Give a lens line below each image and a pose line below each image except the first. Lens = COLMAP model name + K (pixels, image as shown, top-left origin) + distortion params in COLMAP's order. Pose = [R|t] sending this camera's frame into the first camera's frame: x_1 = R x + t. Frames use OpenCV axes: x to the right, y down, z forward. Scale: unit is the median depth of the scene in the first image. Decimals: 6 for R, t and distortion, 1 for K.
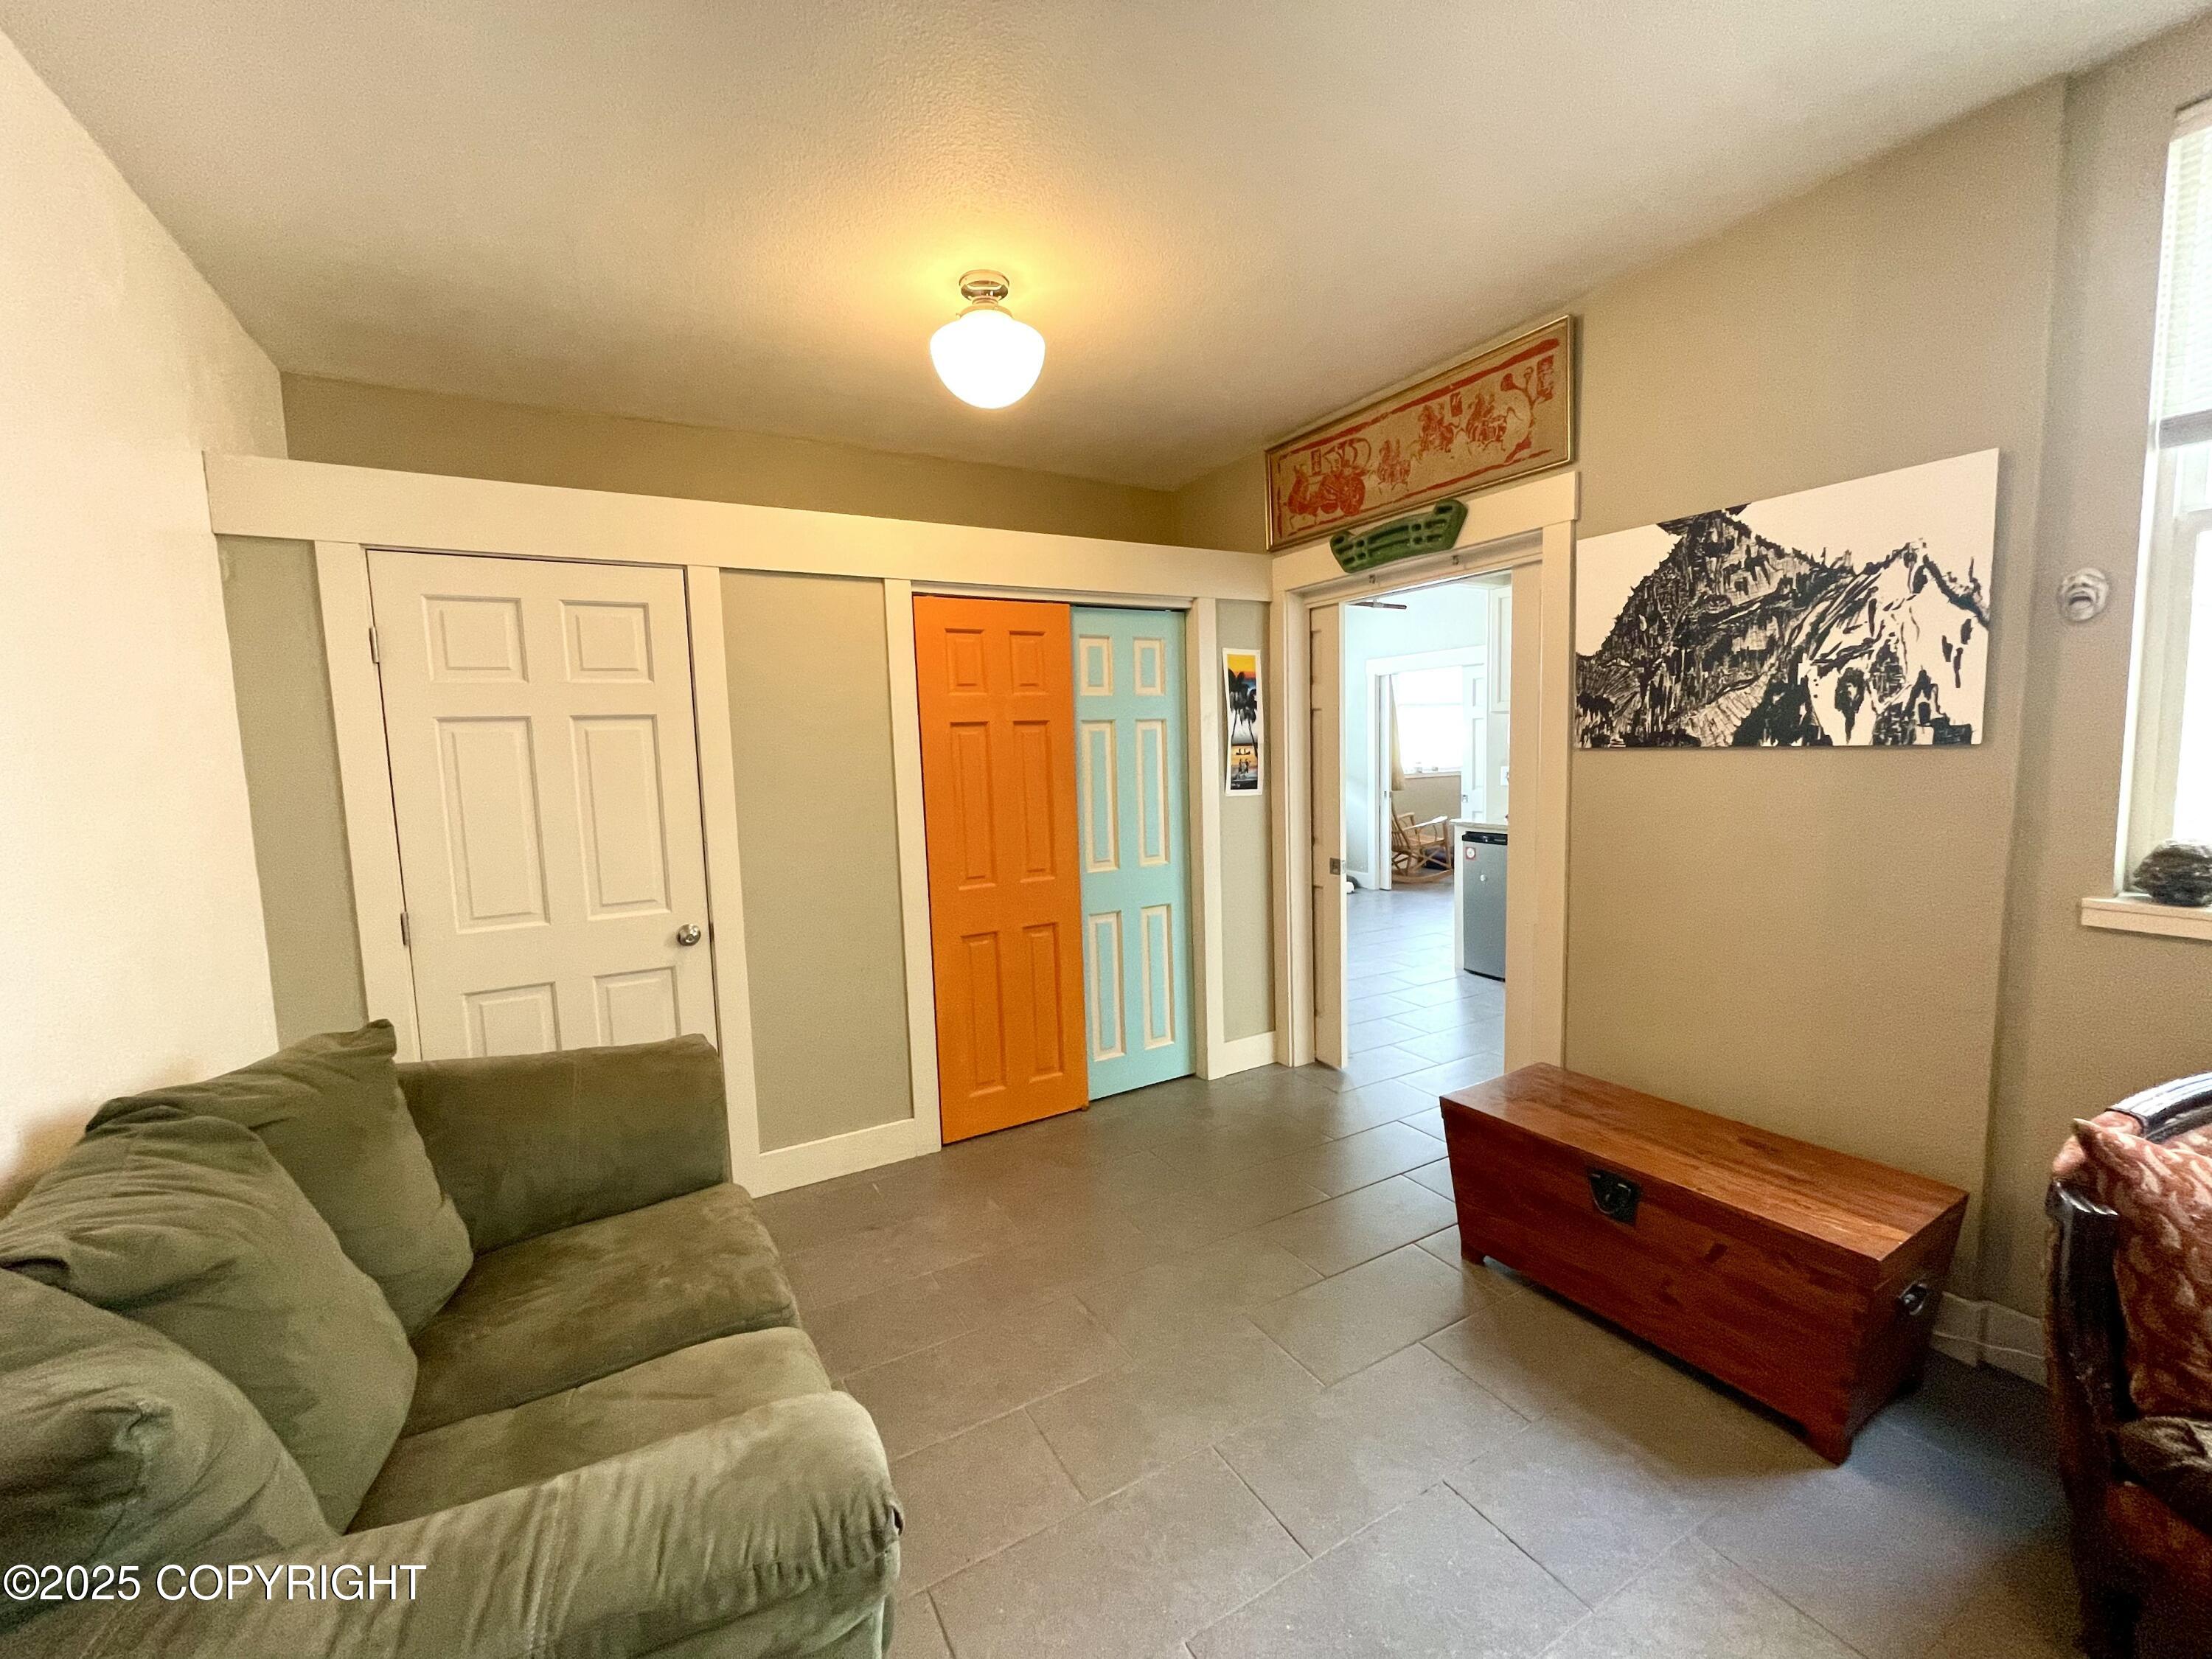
lens RADIAL K [[886.6, 0, 1106.4], [0, 886.6, 826.2], [0, 0, 1]] dist [0.003126, -0.000613]
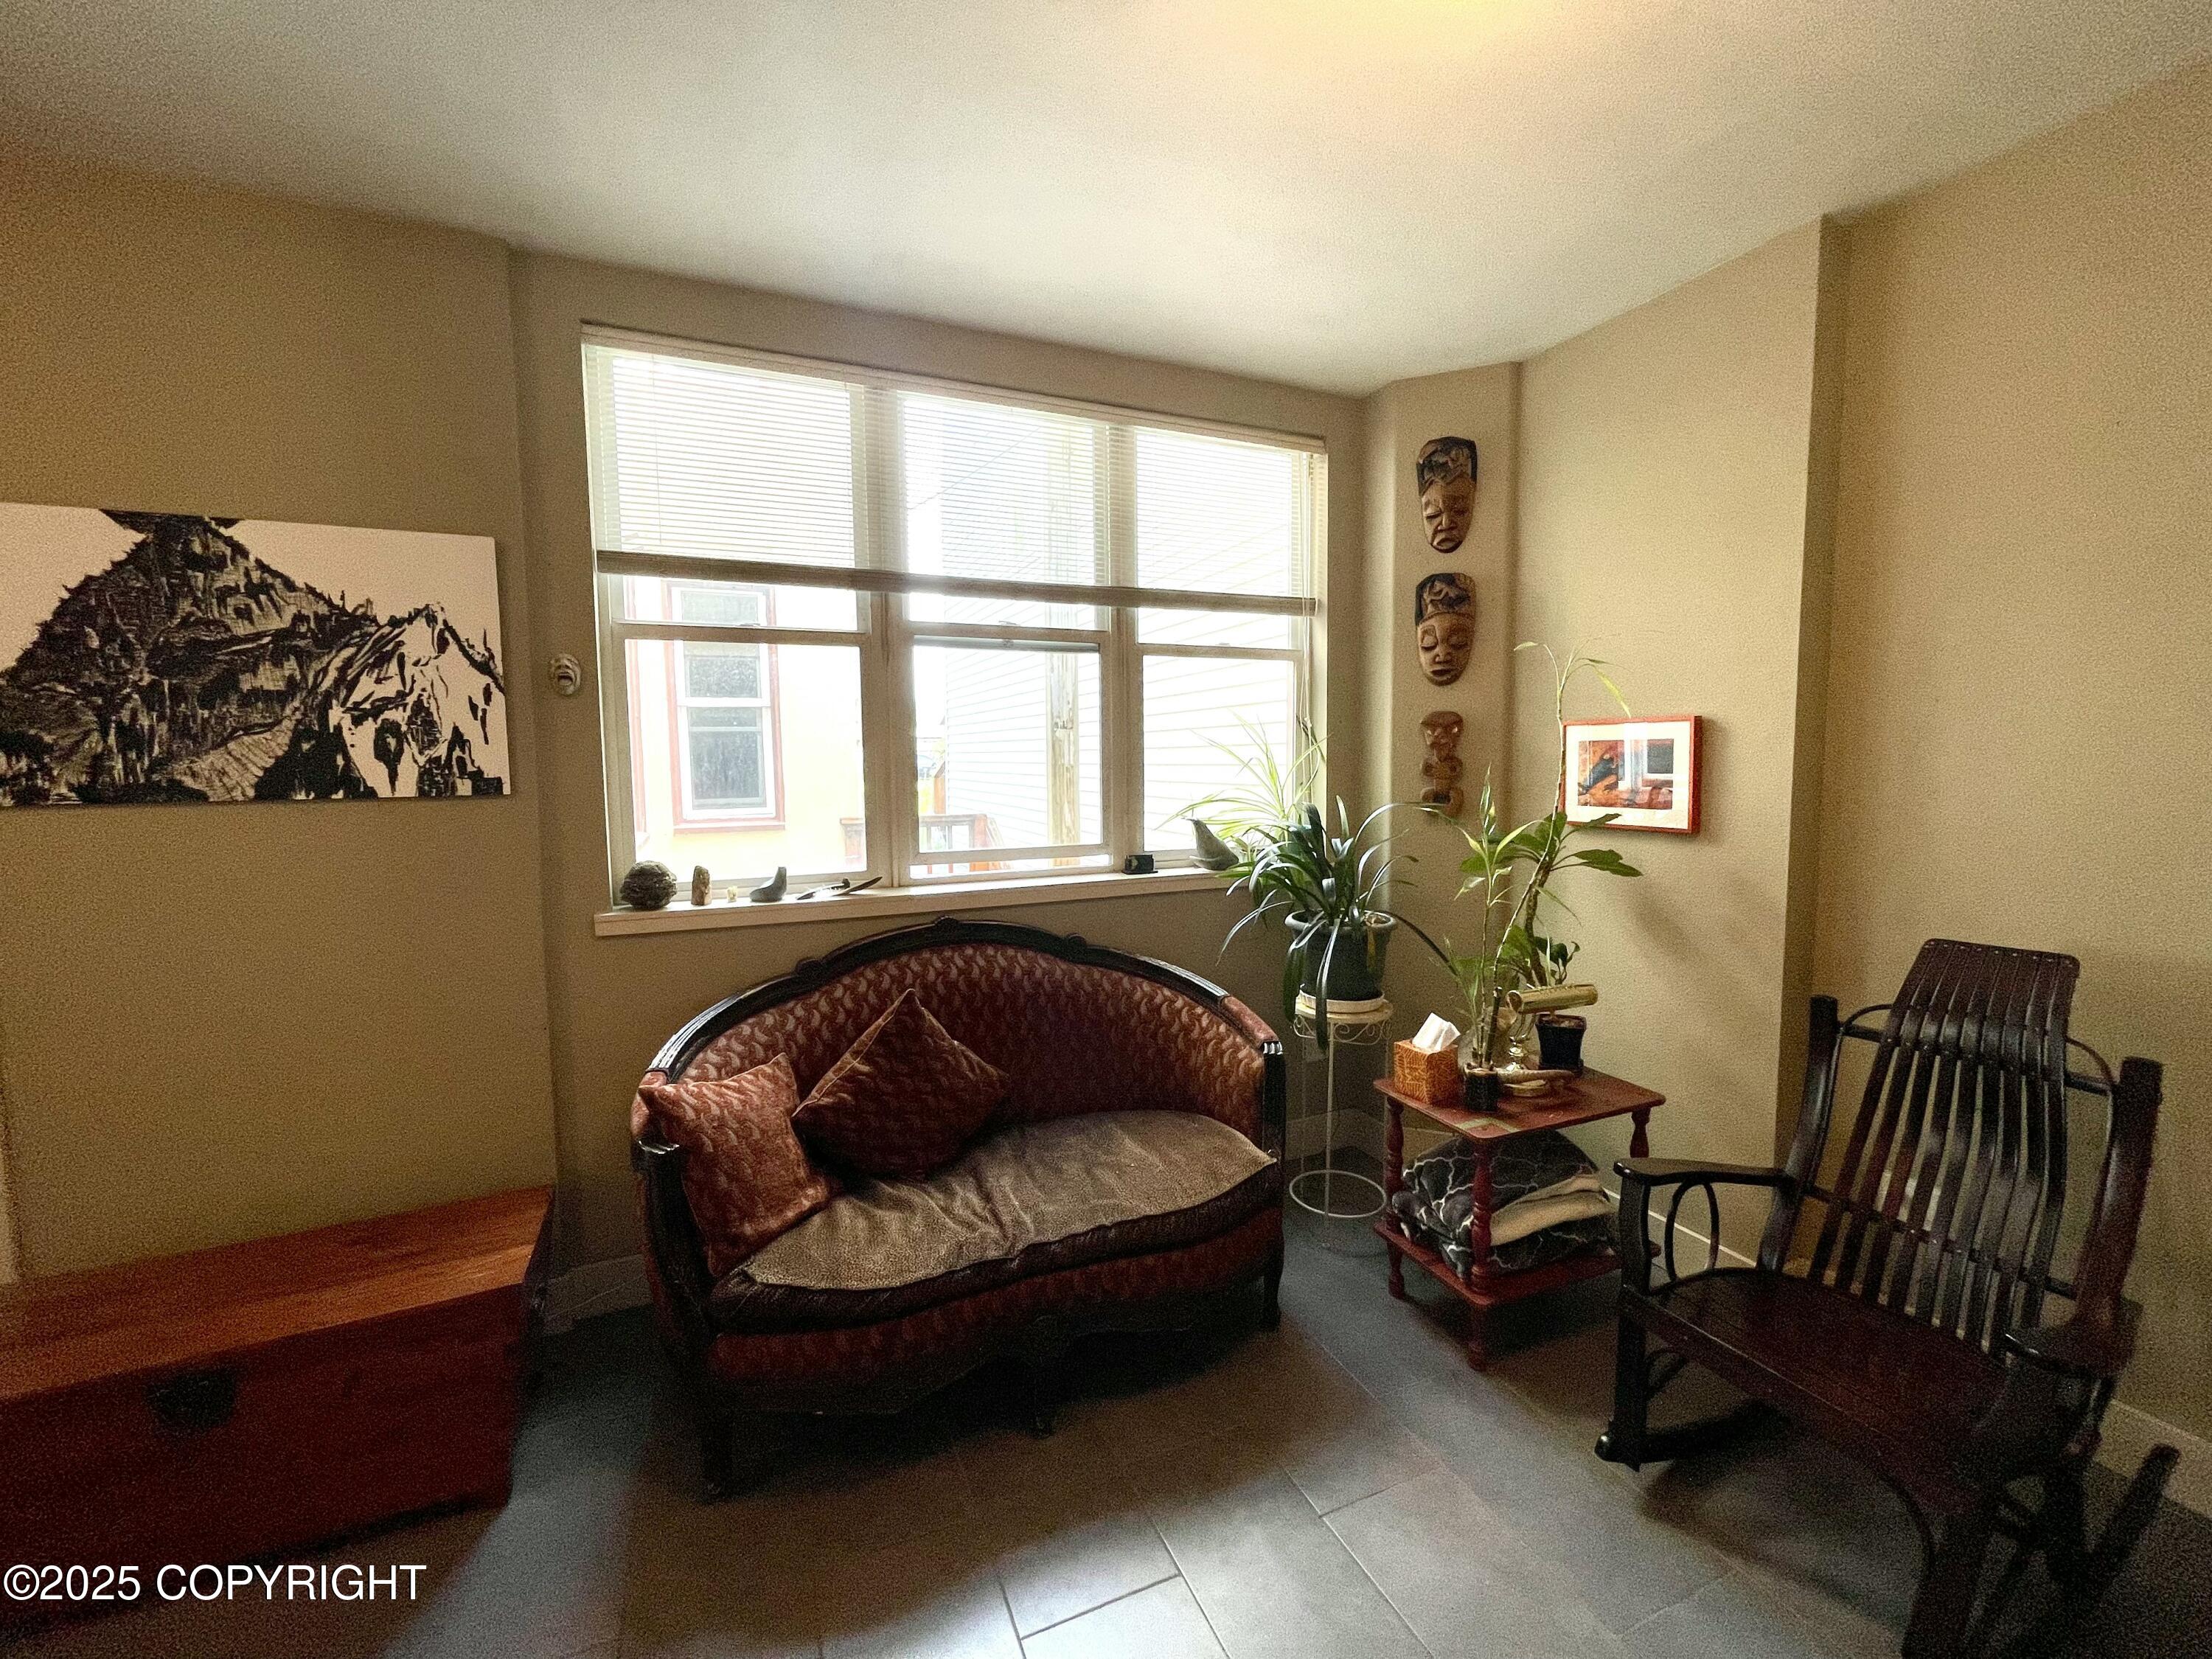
lens RADIAL K [[886.6, 0, 1104.4], [0, 886.6, 829.6], [0, 0, 1]] dist [0.003126, -0.000613]
pose [[0.121994, -0.049797, 0.991281, -0.047291], [0.104222, 0.993862, 0.037100, -0.009529], [-0.987044, 0.098787, 0.126435, 0.099247]]
